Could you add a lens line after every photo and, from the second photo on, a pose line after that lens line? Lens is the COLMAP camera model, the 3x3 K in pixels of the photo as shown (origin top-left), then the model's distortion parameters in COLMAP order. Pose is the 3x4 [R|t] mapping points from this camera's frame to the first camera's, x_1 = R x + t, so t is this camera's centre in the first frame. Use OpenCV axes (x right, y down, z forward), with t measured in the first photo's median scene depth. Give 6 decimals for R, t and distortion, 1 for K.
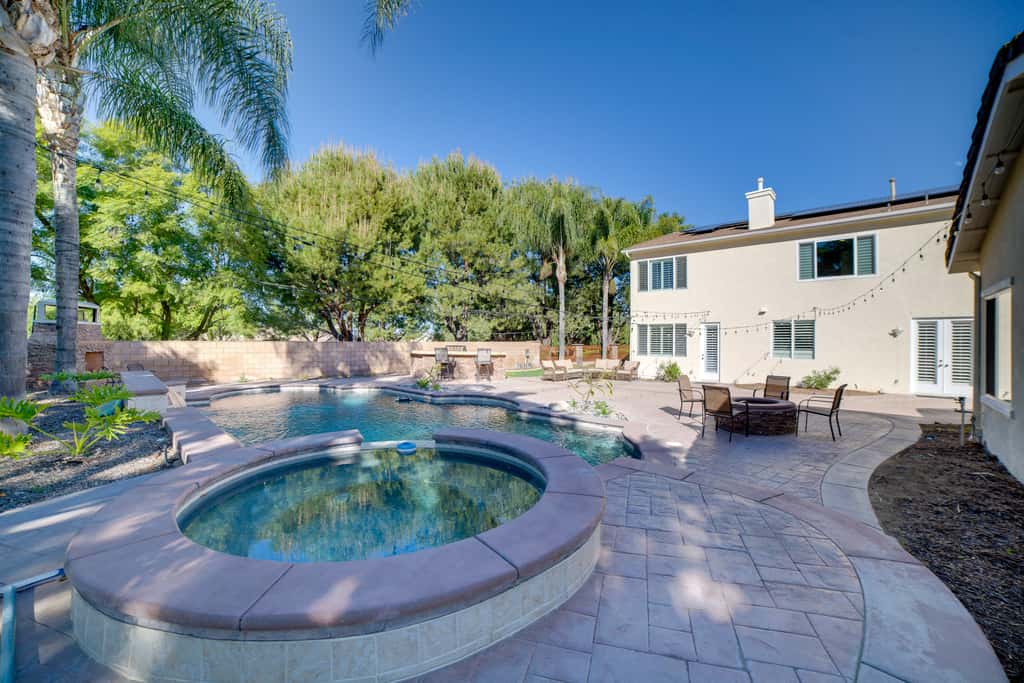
lens RADIAL K [[416.0, 0, 517.0], [0, 416.0, 340.2], [0, 0, 1]] dist [-0.103415, 0.036896]
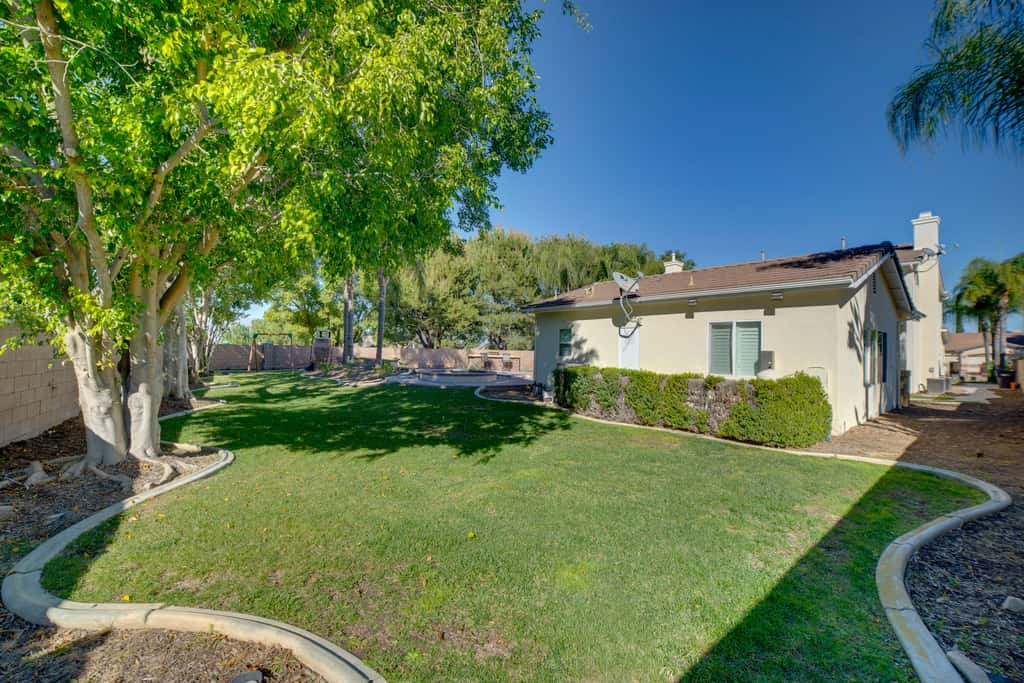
lens RADIAL K [[416.0, 0, 517.0], [0, 416.0, 340.2], [0, 0, 1]] dist [-0.103415, 0.036896]
pose [[0.989085, 0.011513, -0.146895, 0.193269], [-0.015202, 0.999596, -0.024016, 0.003137], [0.146559, 0.025986, 0.988861, -0.673127]]
